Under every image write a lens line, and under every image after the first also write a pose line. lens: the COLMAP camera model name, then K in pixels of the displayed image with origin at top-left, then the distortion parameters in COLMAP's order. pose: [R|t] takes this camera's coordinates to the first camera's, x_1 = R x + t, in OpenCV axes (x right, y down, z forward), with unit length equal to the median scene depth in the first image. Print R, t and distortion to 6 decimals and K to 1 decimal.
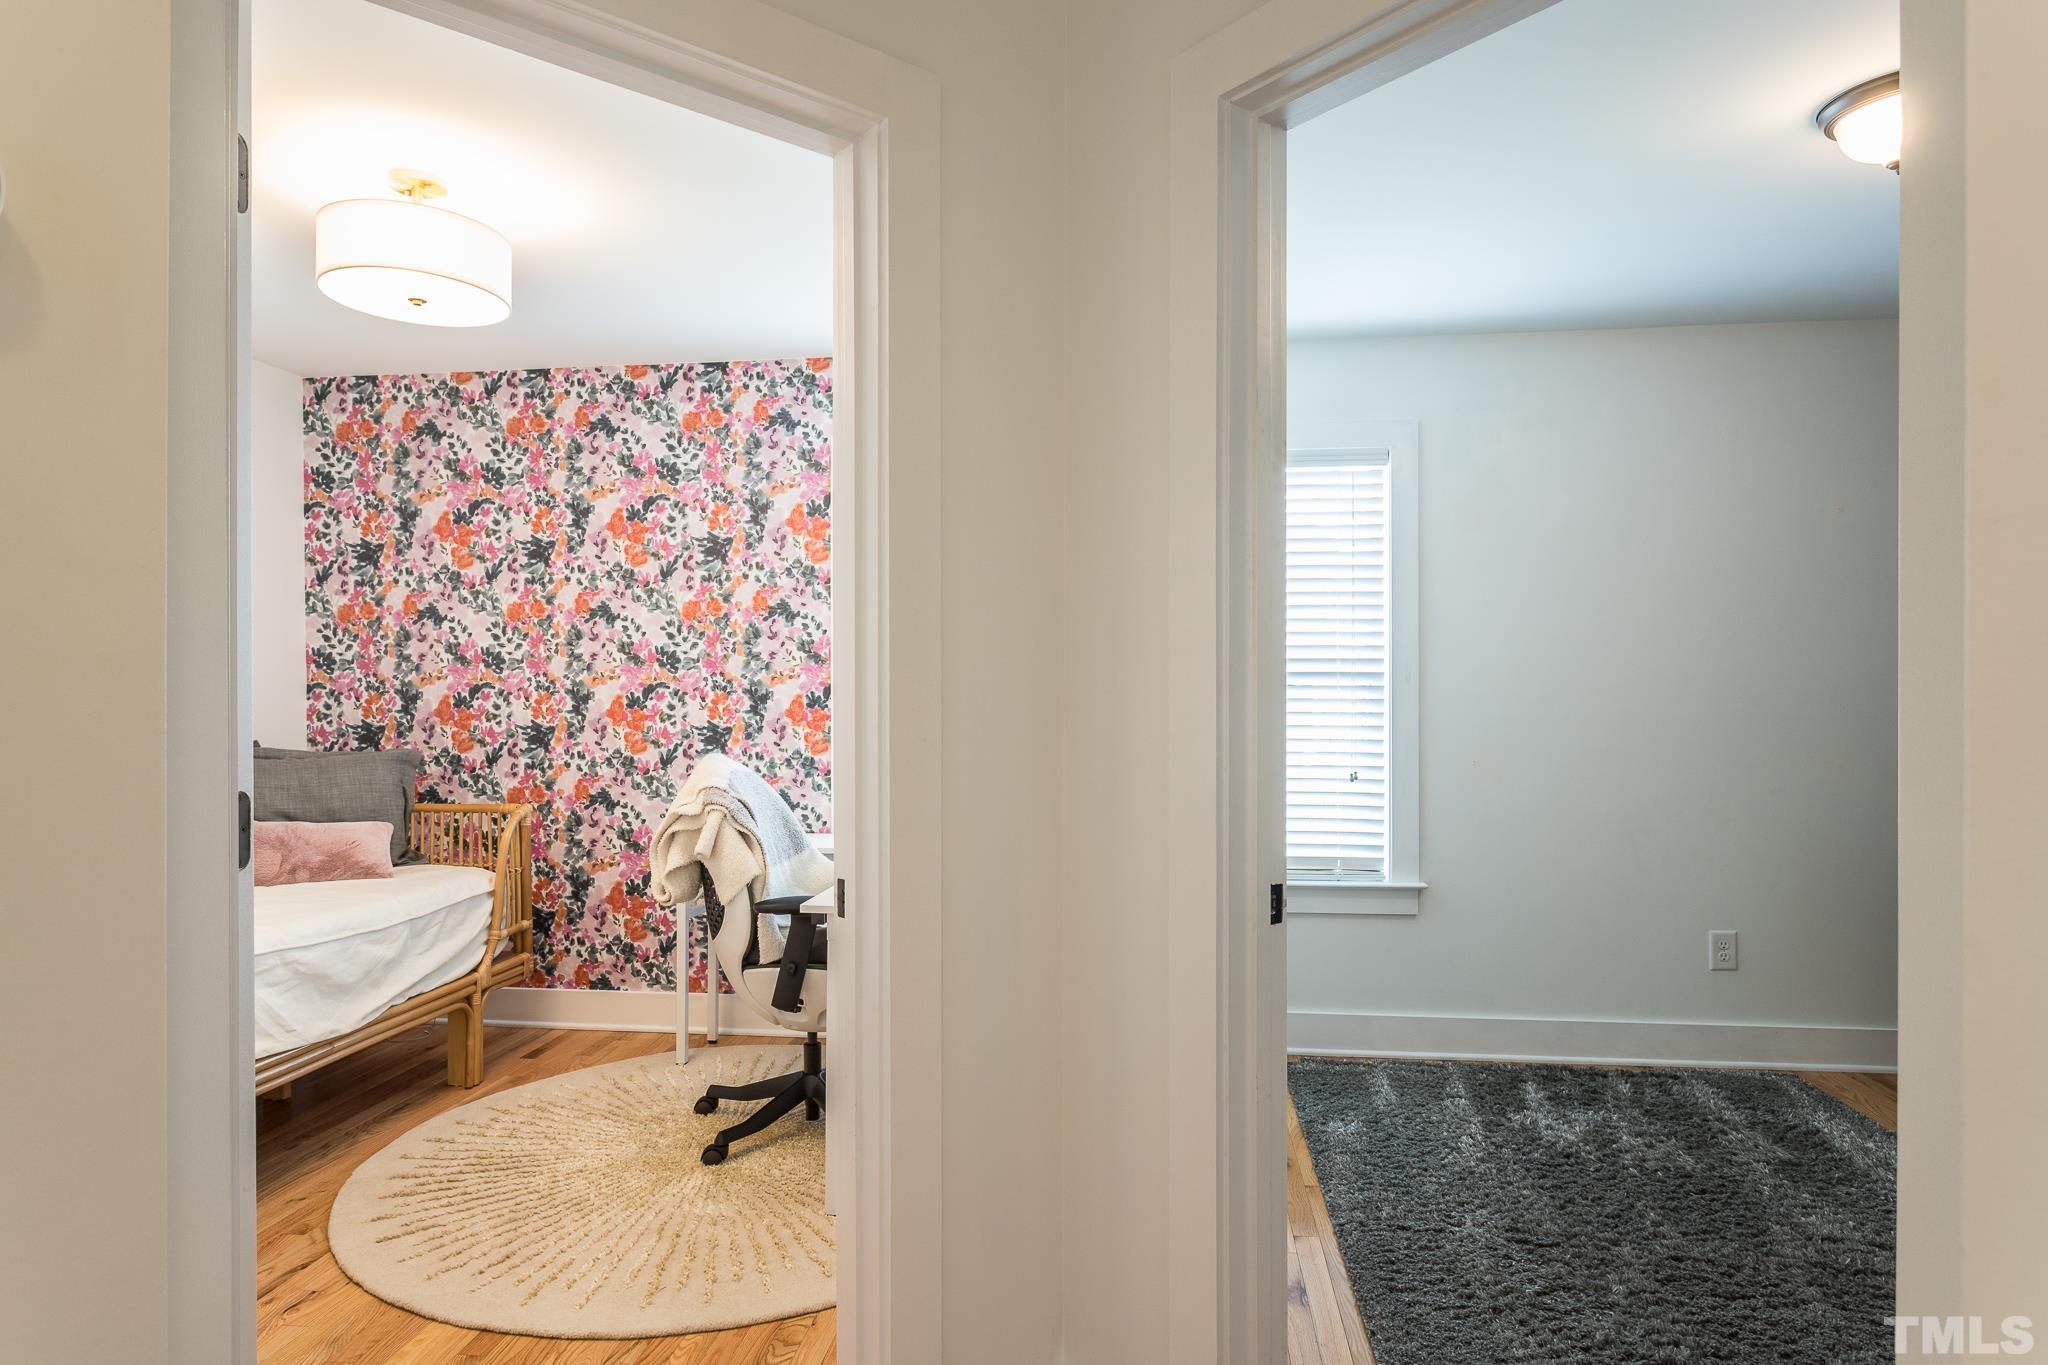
lens RADIAL K [[1197.0, 0, 1017.3], [0, 1197.0, 695.1], [0, 0, 1]] dist [0.004118, 0.001573]
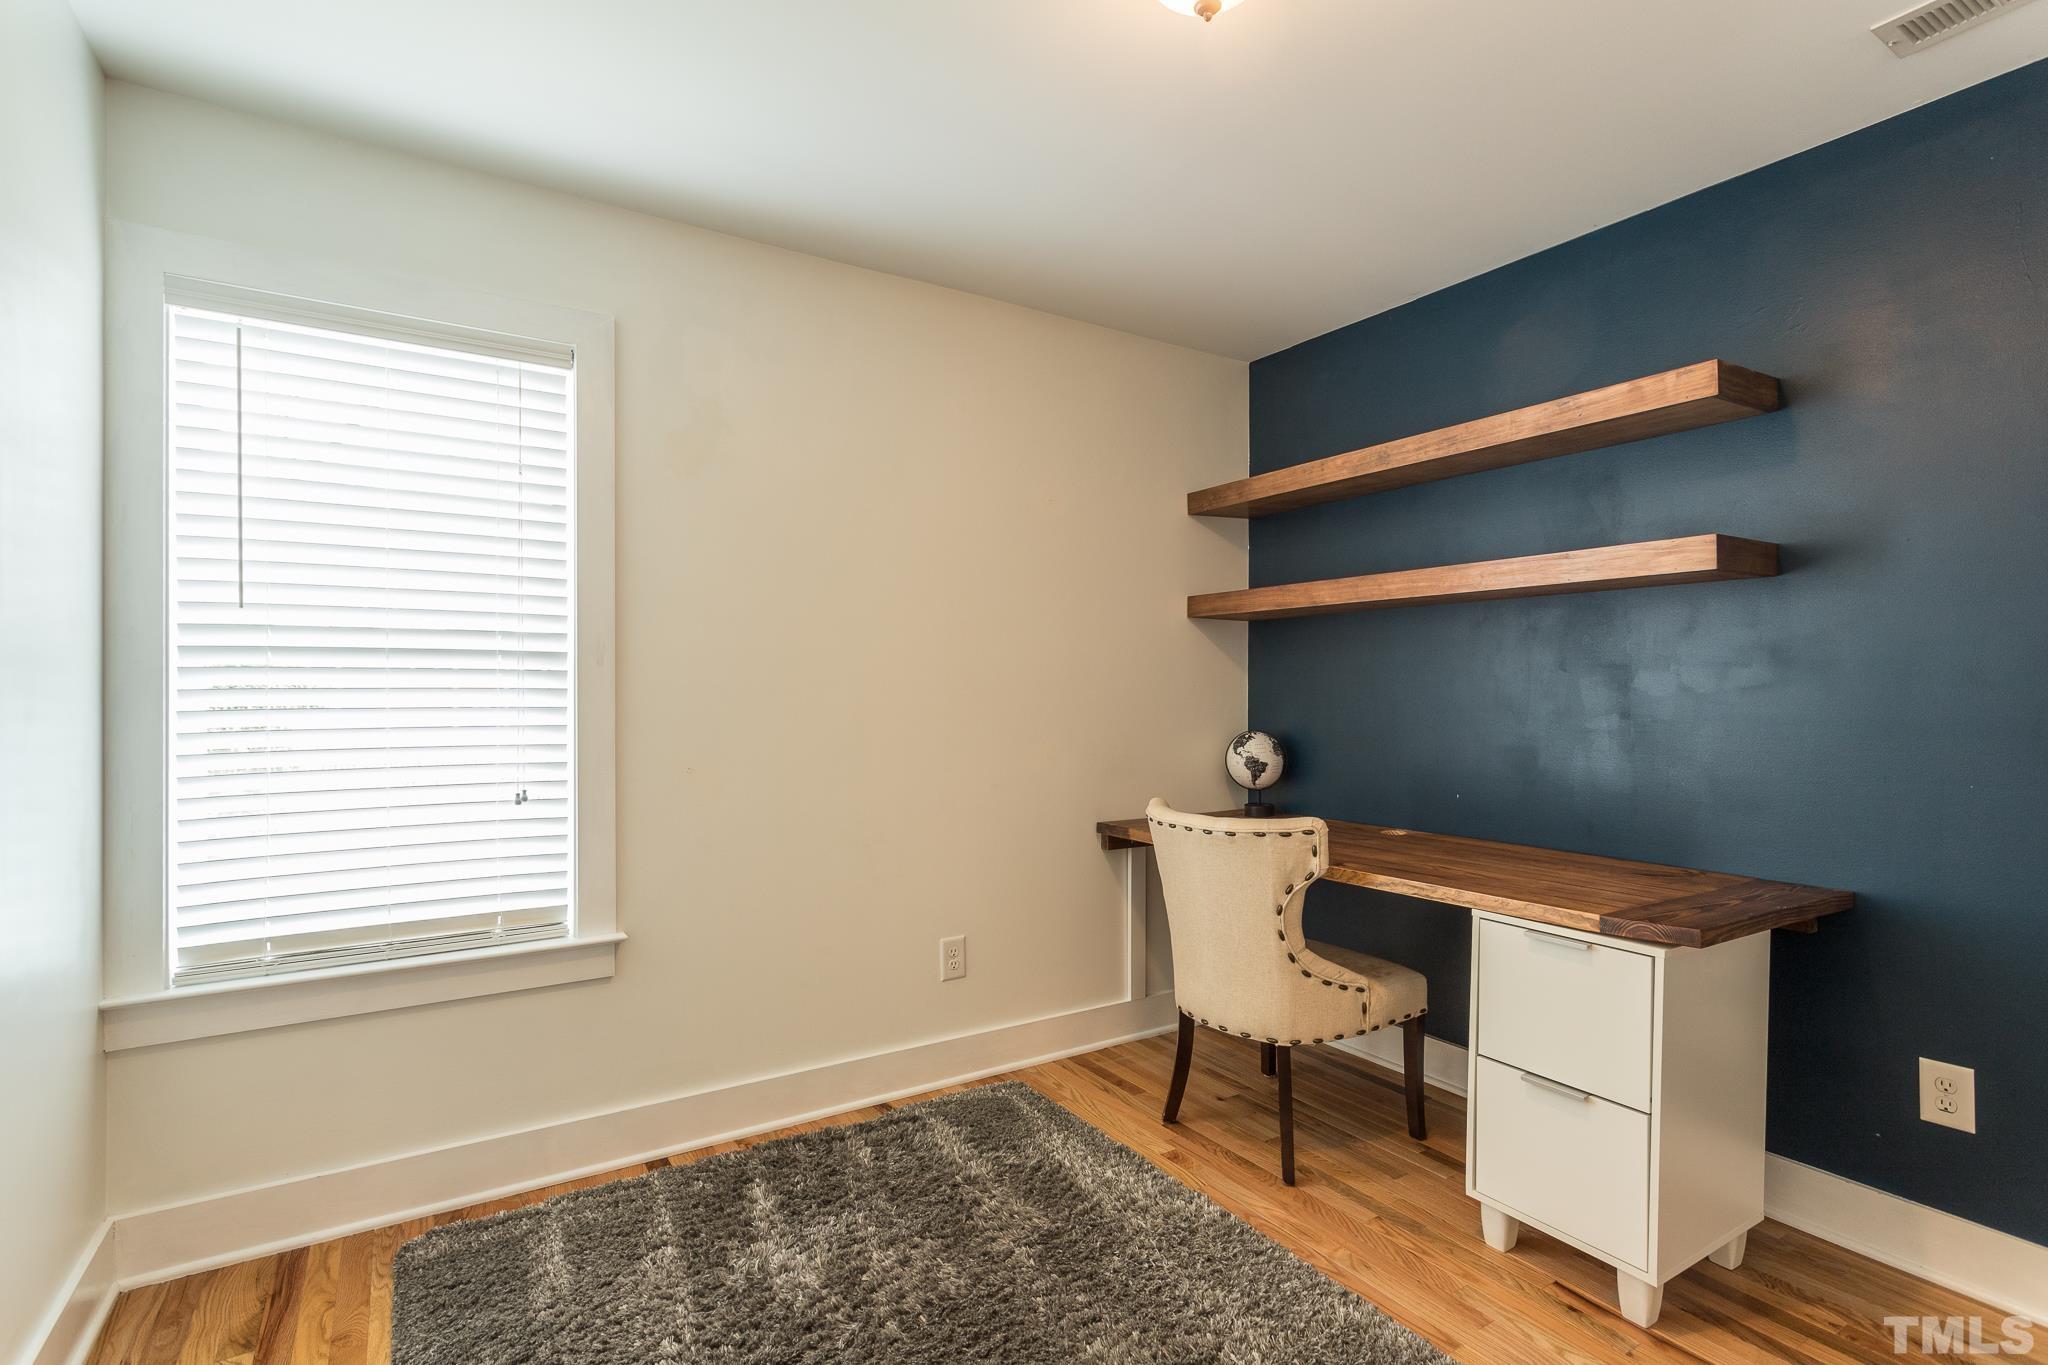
lens RADIAL K [[984.1, 0, 1019.3], [0, 984.1, 697.1], [0, 0, 1]] dist [0.003912, 0.002133]
pose [[0.783473, -0.005666, 0.621400, 0.162233], [-0.000763, 0.999949, 0.010079, 0.002557], [-0.621425, -0.008370, 0.783429, 0.388576]]
